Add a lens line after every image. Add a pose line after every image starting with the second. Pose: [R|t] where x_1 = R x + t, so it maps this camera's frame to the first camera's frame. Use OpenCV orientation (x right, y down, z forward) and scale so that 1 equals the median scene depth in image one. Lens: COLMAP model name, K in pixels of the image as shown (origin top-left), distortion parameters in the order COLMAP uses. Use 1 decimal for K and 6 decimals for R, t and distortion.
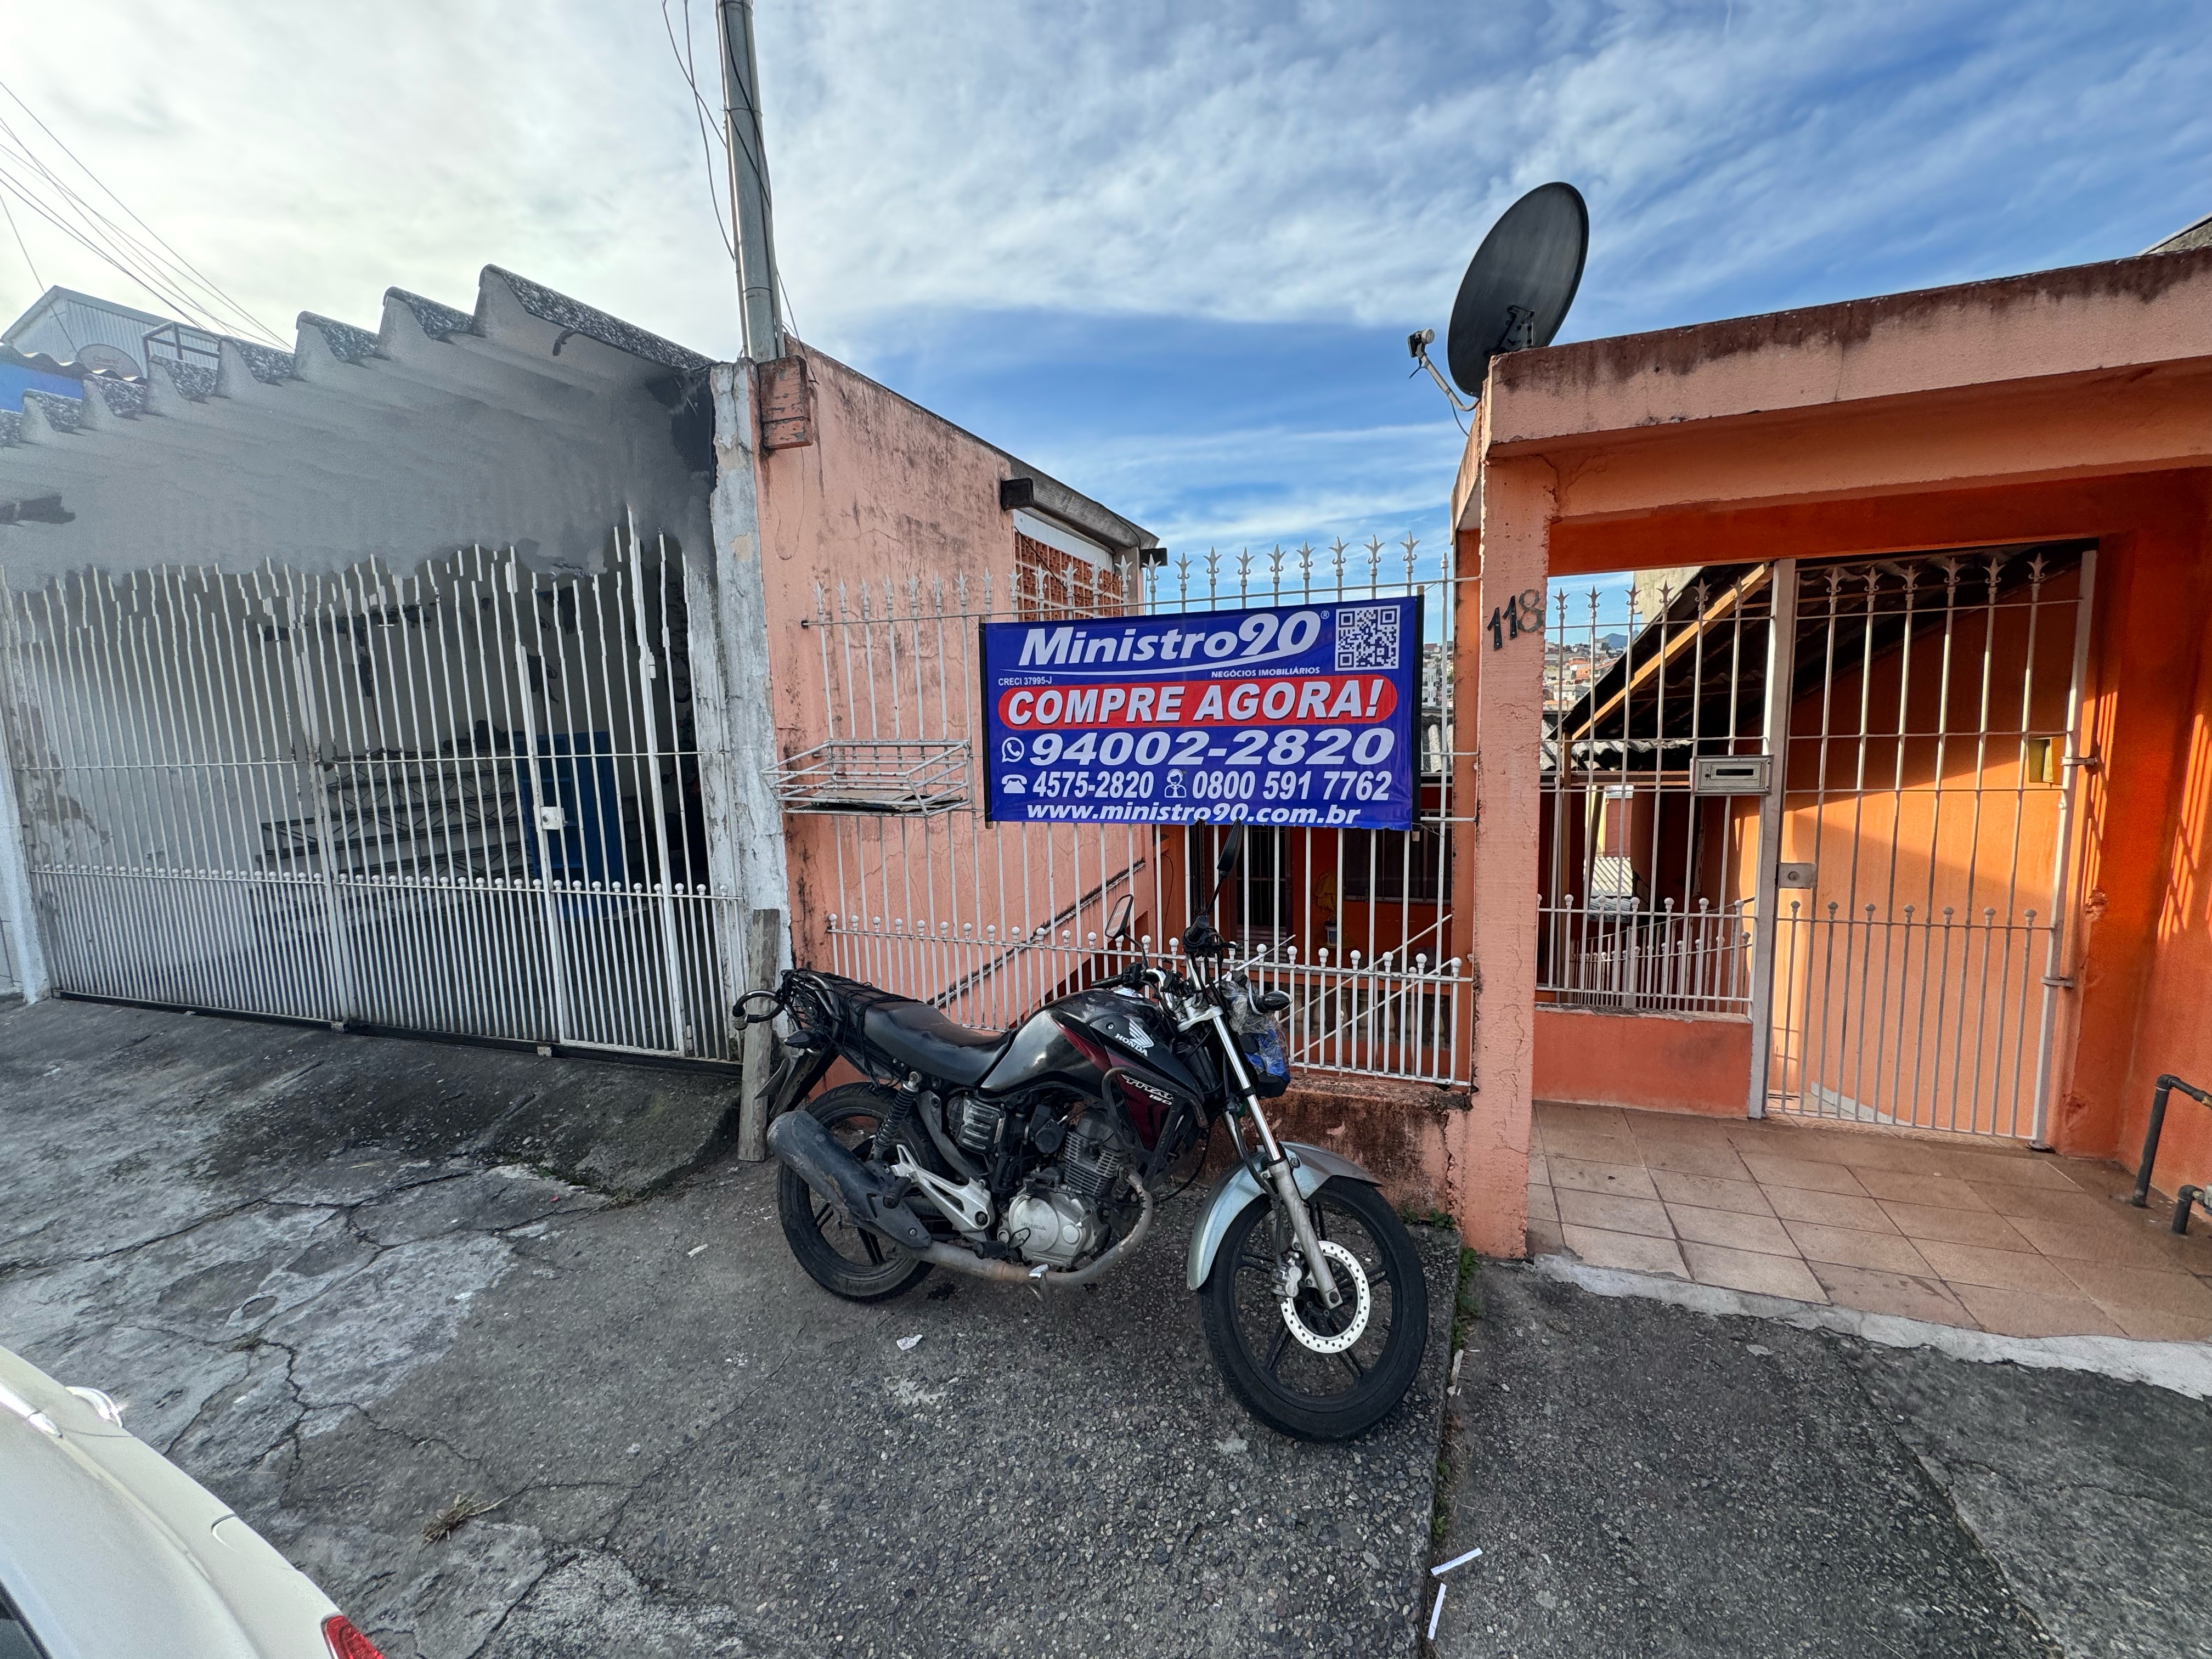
lens RADIAL K [[880.8, 0, 1113.7], [0, 880.8, 826.8], [0, 0, 1]] dist [-0.001698, 0.000325]
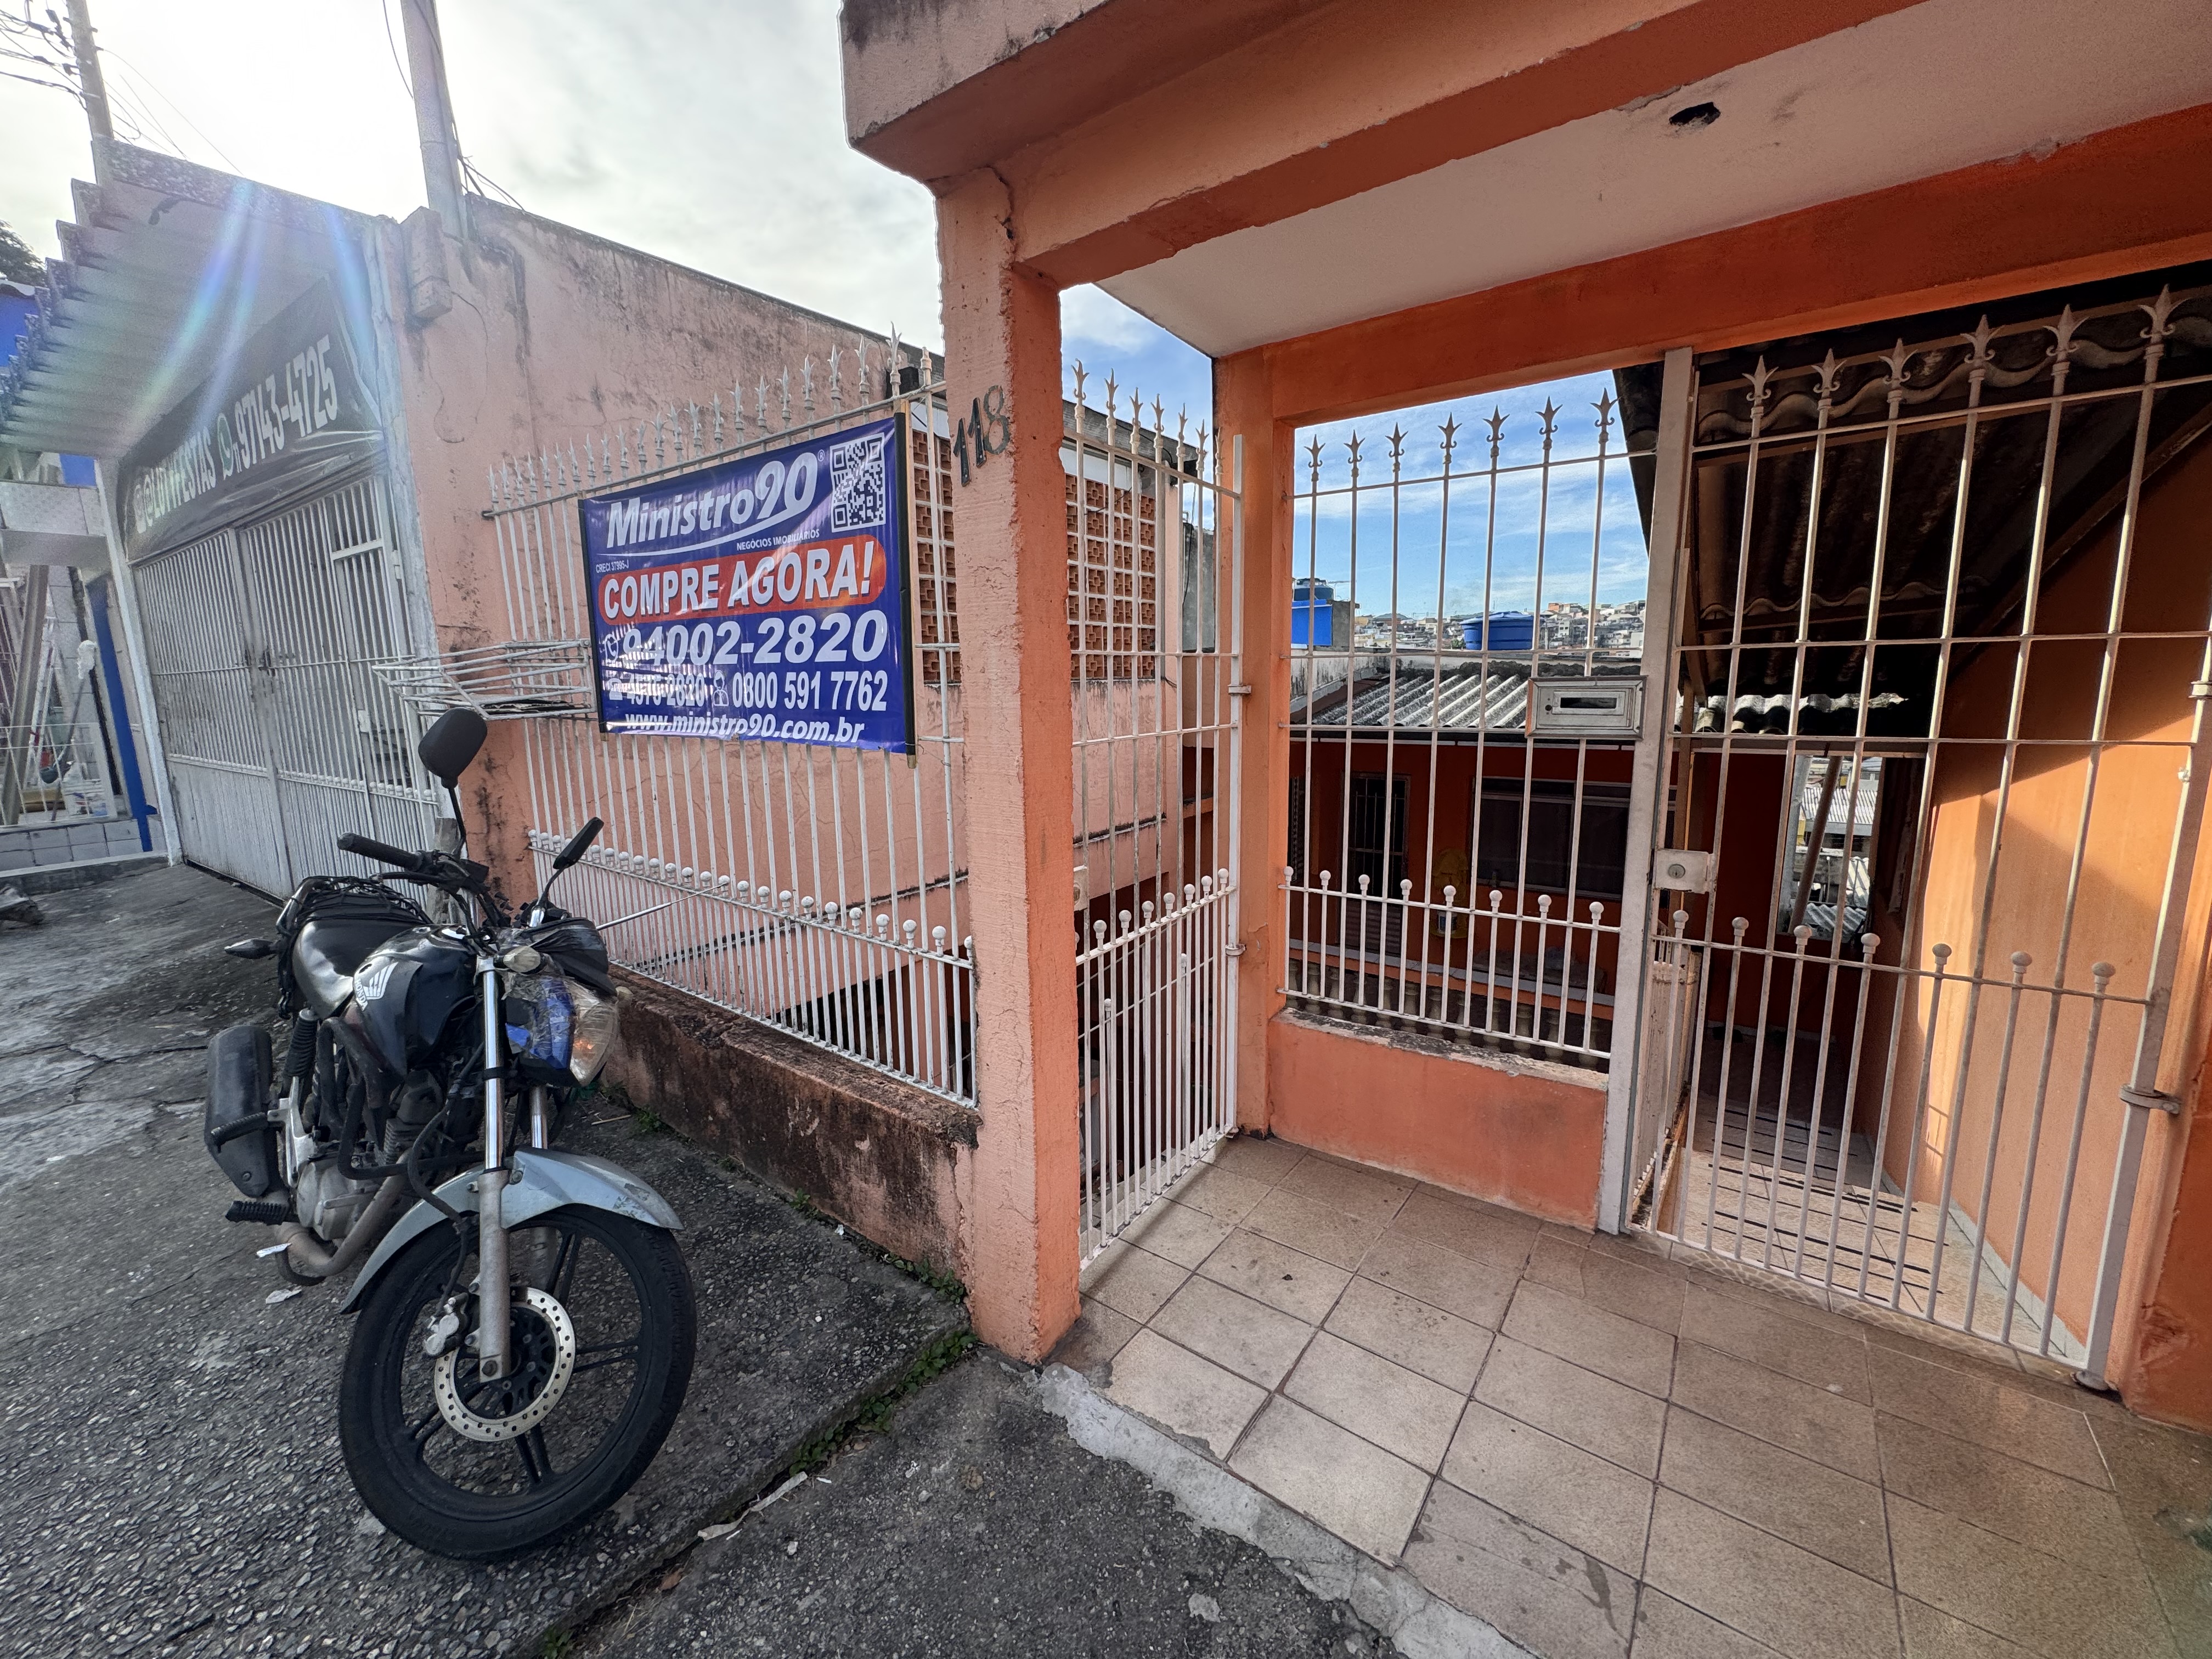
lens RADIAL K [[880.8, 0, 1113.7], [0, 880.8, 826.8], [0, 0, 1]] dist [-0.001698, 0.000325]
pose [[0.957592, 0.066785, -0.280281, 0.668623], [-0.054323, 0.997168, 0.052009, 0.016130], [0.282961, -0.034578, 0.958508, 0.337885]]
